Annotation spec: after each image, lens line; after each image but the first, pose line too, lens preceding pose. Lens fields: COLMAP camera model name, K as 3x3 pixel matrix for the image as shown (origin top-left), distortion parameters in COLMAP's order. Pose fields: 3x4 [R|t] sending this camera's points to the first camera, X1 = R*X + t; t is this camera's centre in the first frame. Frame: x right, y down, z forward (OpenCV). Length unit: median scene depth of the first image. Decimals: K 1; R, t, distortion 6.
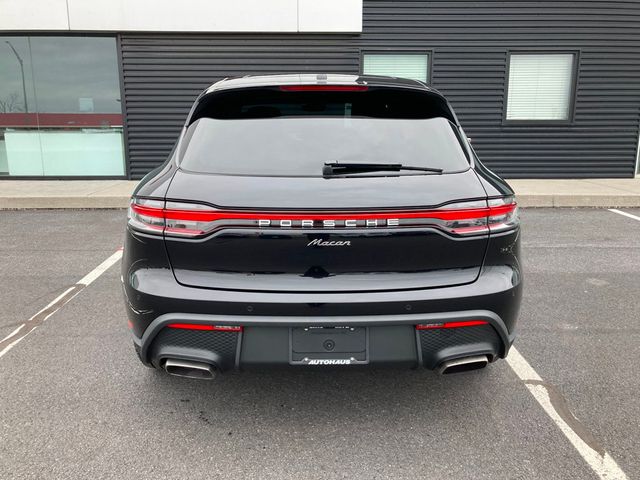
lens RADIAL K [[520.7, 0, 324.7], [0, 520.7, 236.8], [0, 0, 1]] dist [0.016475, 0.000843]
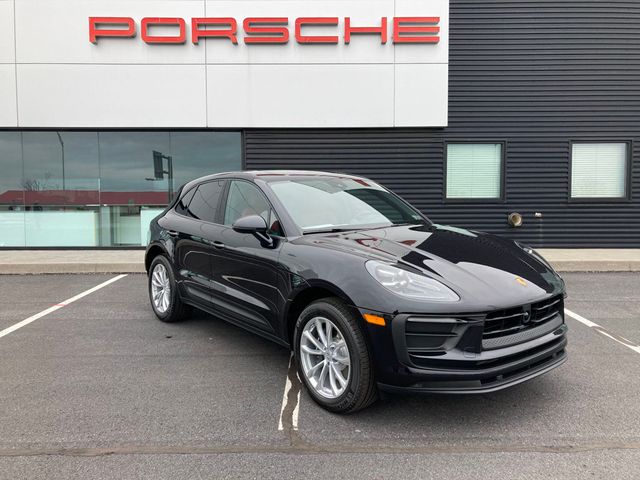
lens RADIAL K [[520.7, 0, 322.5], [0, 520.7, 239.1], [0, 0, 1]] dist [0.016475, 0.000843]
pose [[0.999751, -0.001703, -0.022244, -0.181978], [-0.001364, 0.990555, -0.137107, 0.027414], [0.022268, 0.137103, 0.990306, -0.151725]]
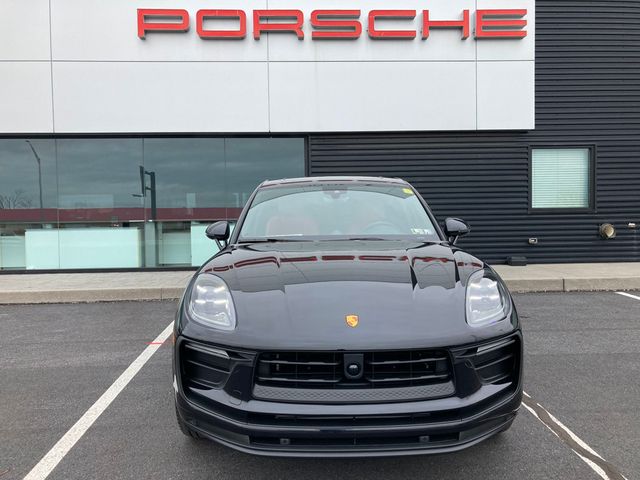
lens RADIAL K [[520.7, 0, 321.4], [0, 520.7, 239.4], [0, 0, 1]] dist [0.016475, 0.000843]
pose [[0.999663, -0.016669, 0.019914, -0.383937], [0.019713, 0.986255, -0.164049, 0.004156], [-0.016905, 0.164386, 0.986251, -0.029203]]
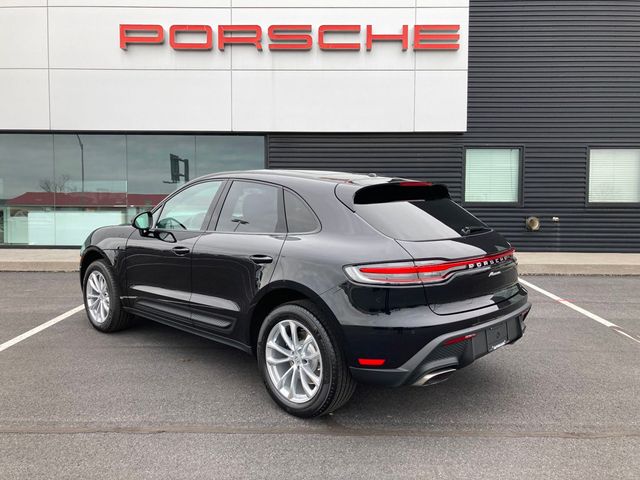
lens RADIAL K [[520.7, 0, 326.4], [0, 520.7, 237.3], [0, 0, 1]] dist [0.016475, 0.000843]
pose [[0.999146, 0.007438, -0.040648, -0.197120], [-0.013365, 0.988965, -0.147542, 0.035713], [0.039102, 0.147959, 0.988220, -0.177111]]
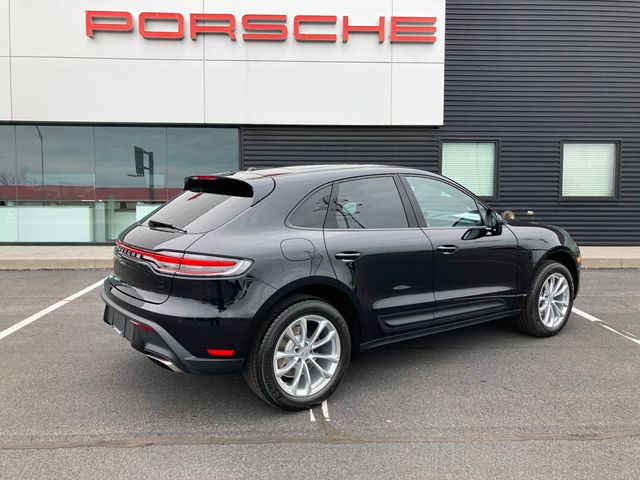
lens RADIAL K [[520.7, 0, 321.7], [0, 520.7, 236.7], [0, 0, 1]] dist [0.016475, 0.000843]
pose [[0.999922, 0.002661, 0.012212, -0.217459], [-0.000972, 0.990662, -0.136339, 0.029894], [-0.012461, 0.136316, 0.990587, -0.159989]]
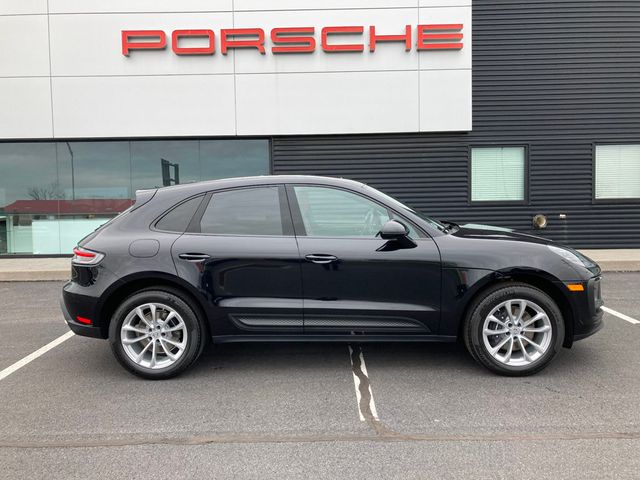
lens RADIAL K [[520.7, 0, 320.4], [0, 520.7, 238.9], [0, 0, 1]] dist [0.016475, 0.000843]
pose [[0.999267, -0.015185, -0.035127, -0.233897], [0.009827, 0.988944, -0.147961, 0.033389], [0.036986, 0.147508, 0.988369, -0.174481]]
